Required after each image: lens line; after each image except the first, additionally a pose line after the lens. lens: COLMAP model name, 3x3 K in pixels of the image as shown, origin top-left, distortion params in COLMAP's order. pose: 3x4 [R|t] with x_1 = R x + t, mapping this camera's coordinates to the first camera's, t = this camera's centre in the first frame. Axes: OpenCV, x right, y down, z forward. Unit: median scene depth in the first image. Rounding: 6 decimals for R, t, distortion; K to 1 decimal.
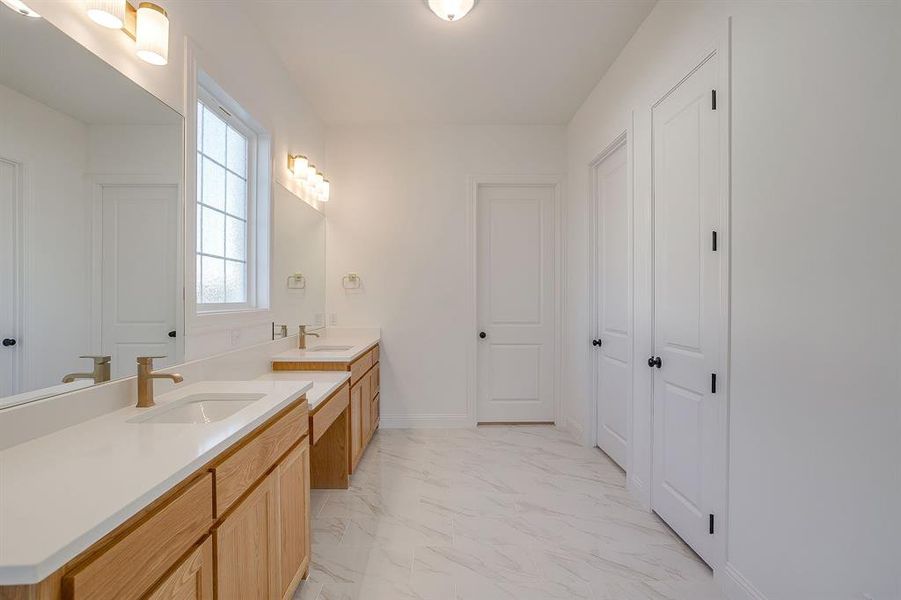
lens RADIAL K [[438.4, 0, 450.5], [0, 438.4, 300.0], [0, 0, 1]] dist [-0.061586, 0.037153]
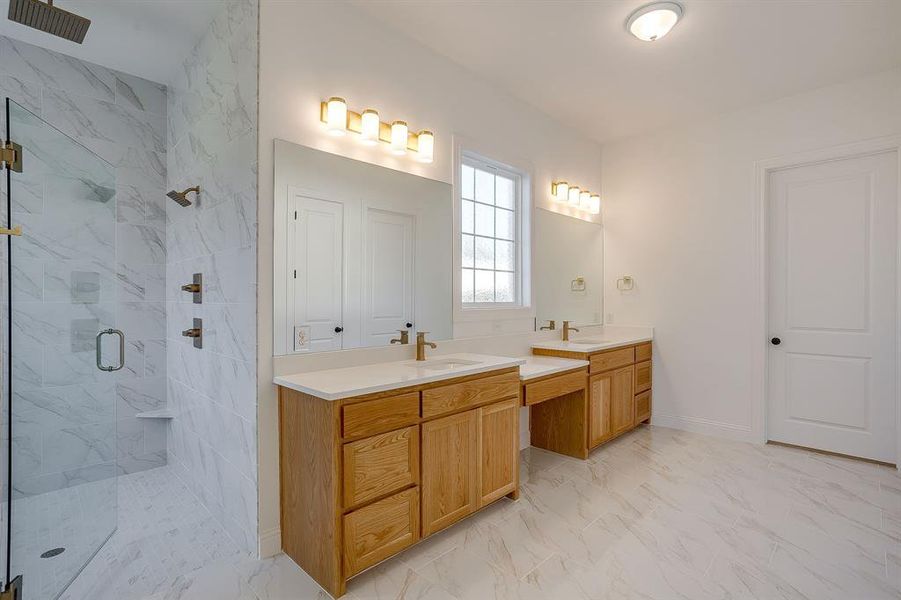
lens RADIAL K [[438.4, 0, 450.5], [0, 438.4, 300.0], [0, 0, 1]] dist [-0.061586, 0.037153]
pose [[0.706657, 0.003070, -0.707550, 0.326504], [-0.003788, 0.999993, 0.000556, -0.000544], [0.707546, 0.002287, 0.706663, -0.093808]]
